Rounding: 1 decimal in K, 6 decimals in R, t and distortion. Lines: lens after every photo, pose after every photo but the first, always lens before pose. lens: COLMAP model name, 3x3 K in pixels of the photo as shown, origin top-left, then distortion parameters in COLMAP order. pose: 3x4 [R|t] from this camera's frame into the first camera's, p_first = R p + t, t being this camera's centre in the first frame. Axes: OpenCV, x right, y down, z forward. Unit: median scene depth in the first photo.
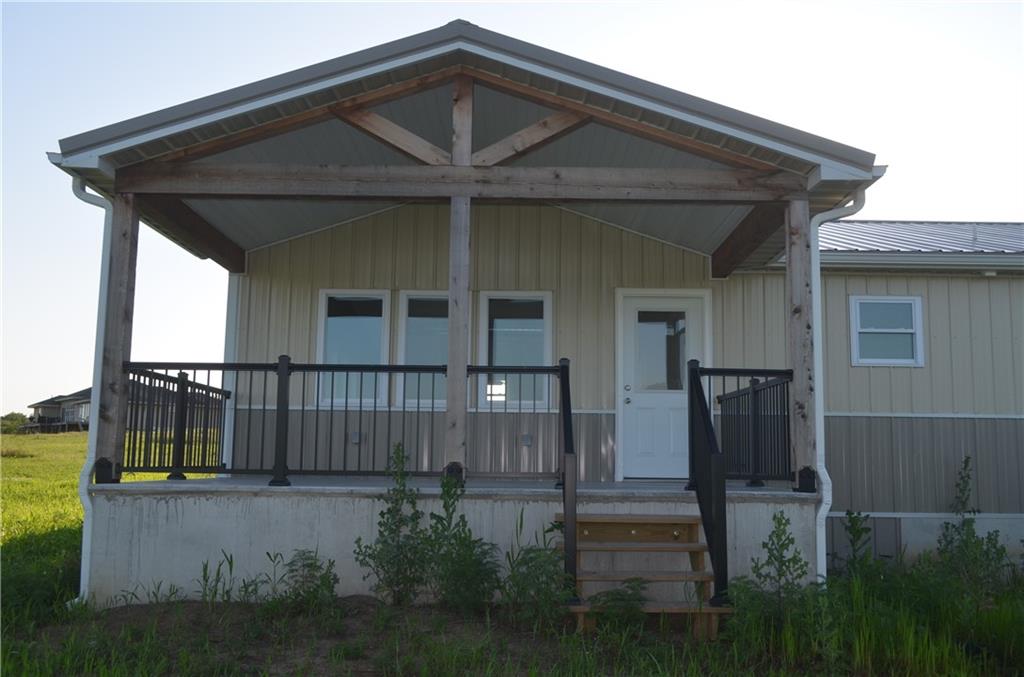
lens RADIAL K [[950.0, 0, 510.4], [0, 950.0, 345.7], [0, 0, 1]] dist [-0.033774, 0.000000]
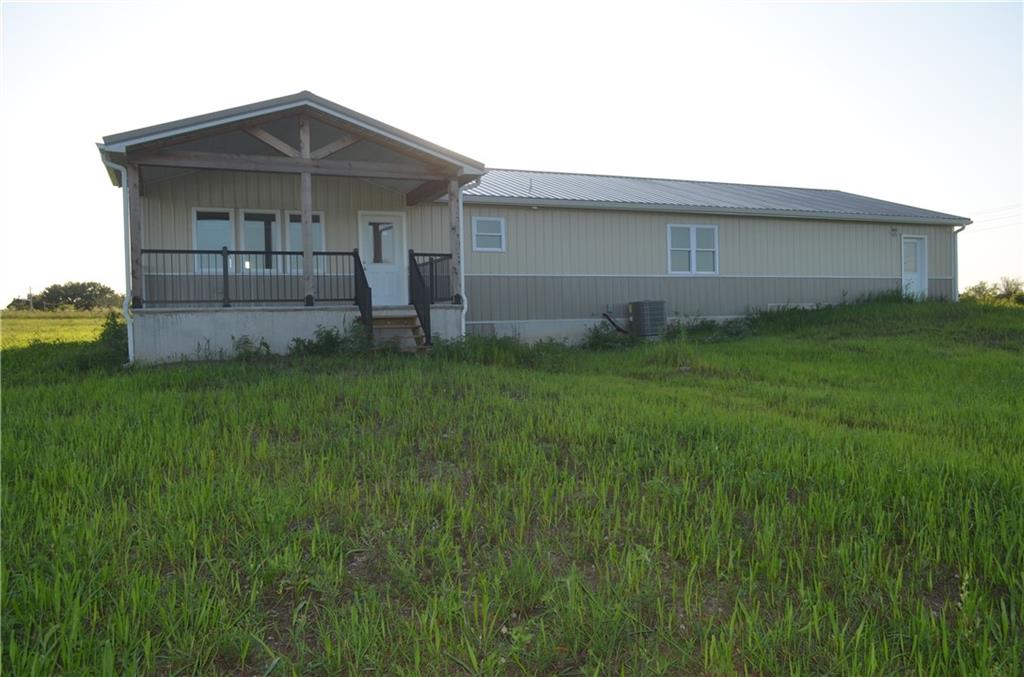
lens RADIAL K [[799.7, 0, 514.0], [0, 799.7, 340.4], [0, 0, 1]] dist [-0.007500, 0.004315]
pose [[0.916558, -0.042071, 0.397684, -0.359226], [-0.013152, 0.990742, 0.135123, -0.031368], [-0.399686, -0.129078, 0.907518, -0.895424]]
